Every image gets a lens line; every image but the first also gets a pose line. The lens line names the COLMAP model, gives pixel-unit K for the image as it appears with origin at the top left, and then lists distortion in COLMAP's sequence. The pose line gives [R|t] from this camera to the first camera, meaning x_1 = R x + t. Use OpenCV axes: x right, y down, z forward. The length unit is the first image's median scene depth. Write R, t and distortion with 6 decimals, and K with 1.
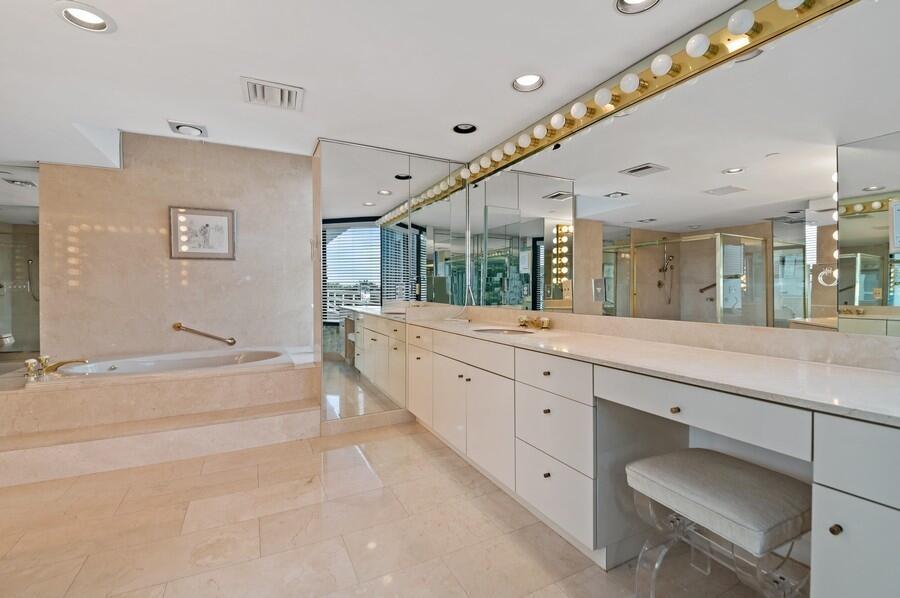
lens RADIAL K [[397.4, 0, 448.5], [0, 397.4, 295.6], [0, 0, 1]] dist [0.004900, -0.000431]
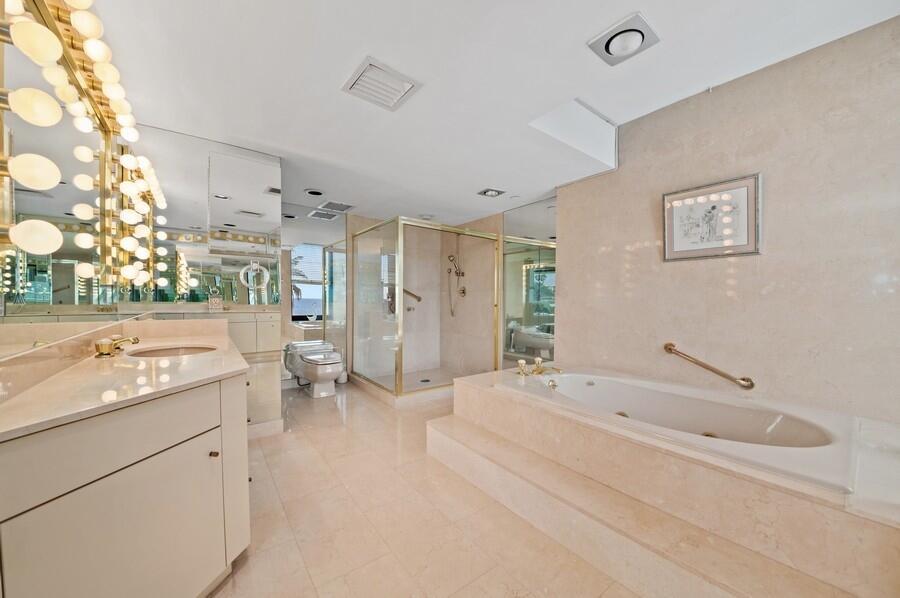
lens RADIAL K [[332.4, 0, 452.4], [0, 332.4, 304.6], [0, 0, 1]] dist [-0.003769, -0.000329]
pose [[0.199049, 0.024465, -0.979684, -0.129363], [-0.030812, 0.999350, 0.018696, -0.005777], [0.979505, 0.026465, 0.199673, 0.445824]]
